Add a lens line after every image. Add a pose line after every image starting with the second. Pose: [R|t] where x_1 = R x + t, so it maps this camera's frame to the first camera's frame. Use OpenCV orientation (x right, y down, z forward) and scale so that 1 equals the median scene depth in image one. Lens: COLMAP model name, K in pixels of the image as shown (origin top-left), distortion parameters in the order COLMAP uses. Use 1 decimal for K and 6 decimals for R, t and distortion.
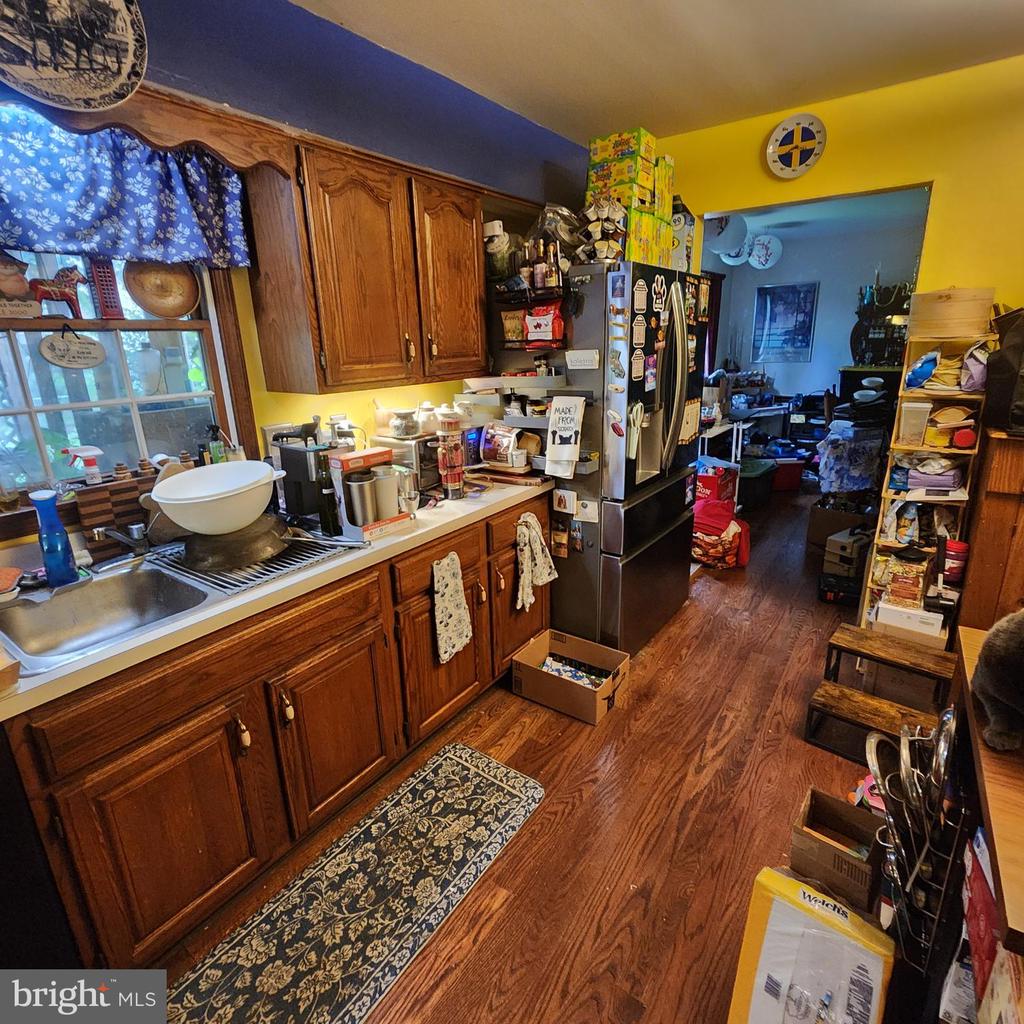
lens RADIAL K [[555.6, 0, 521.3], [0, 555.6, 502.9], [0, 0, 1]] dist [0.002865, -0.002037]
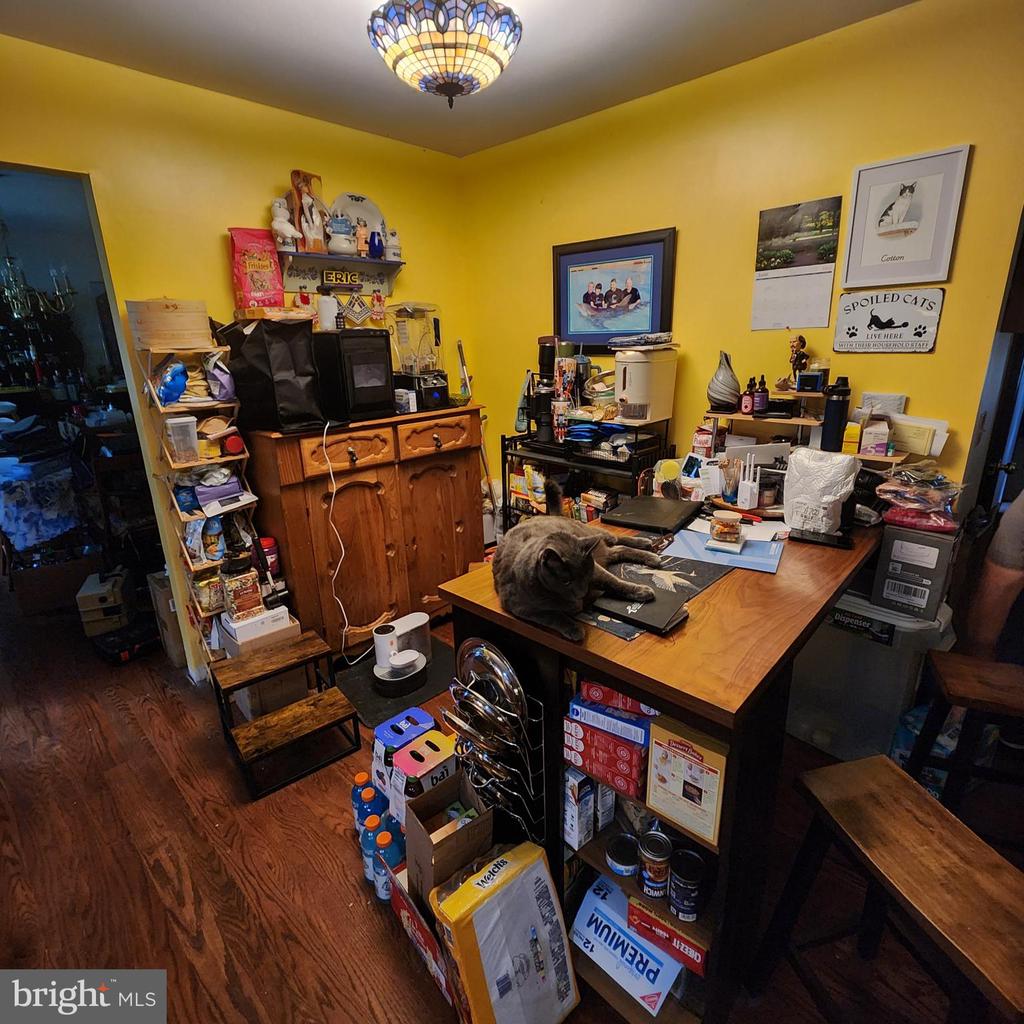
lens RADIAL K [[555.6, 0, 521.3], [0, 555.6, 502.9], [0, 0, 1]] dist [0.002865, -0.002037]
pose [[0.149598, -0.262882, 0.953160, -0.141672], [0.291237, 0.932956, 0.211600, -0.075904], [-0.944882, 0.245941, 0.216130, 0.282766]]
